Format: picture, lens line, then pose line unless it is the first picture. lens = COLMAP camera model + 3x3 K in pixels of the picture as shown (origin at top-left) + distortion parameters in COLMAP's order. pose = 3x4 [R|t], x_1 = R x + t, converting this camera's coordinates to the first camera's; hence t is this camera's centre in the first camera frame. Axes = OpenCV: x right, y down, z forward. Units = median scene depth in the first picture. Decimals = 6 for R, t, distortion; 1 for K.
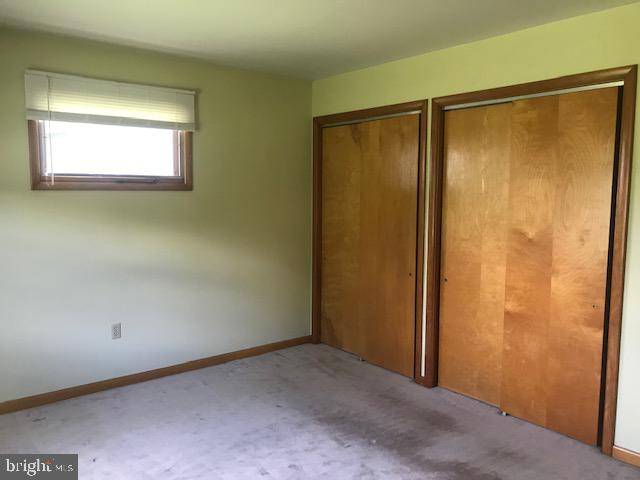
lens RADIAL K [[529.9, 0, 320.4], [0, 529.9, 238.4], [0, 0, 1]] dist [0.039409, -0.041222]
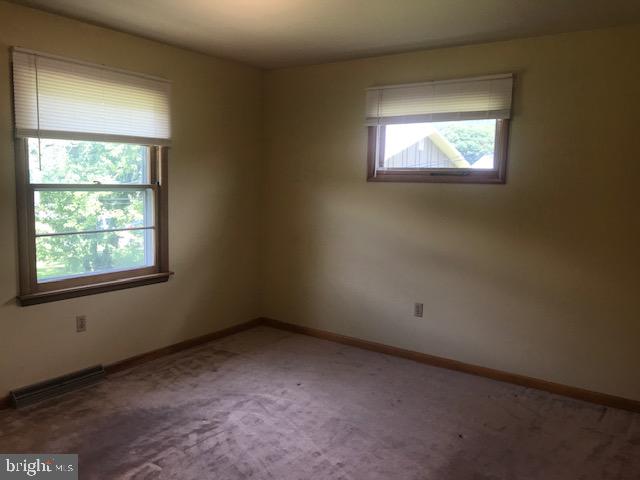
lens RADIAL K [[529.9, 0, 320.8], [0, 529.9, 242.7], [0, 0, 1]] dist [0.039409, -0.041222]
pose [[0.273575, 0.117330, -0.954668, 0.572789], [-0.109178, 0.989905, 0.090375, -0.040178], [0.955634, 0.079504, 0.283623, 0.465561]]
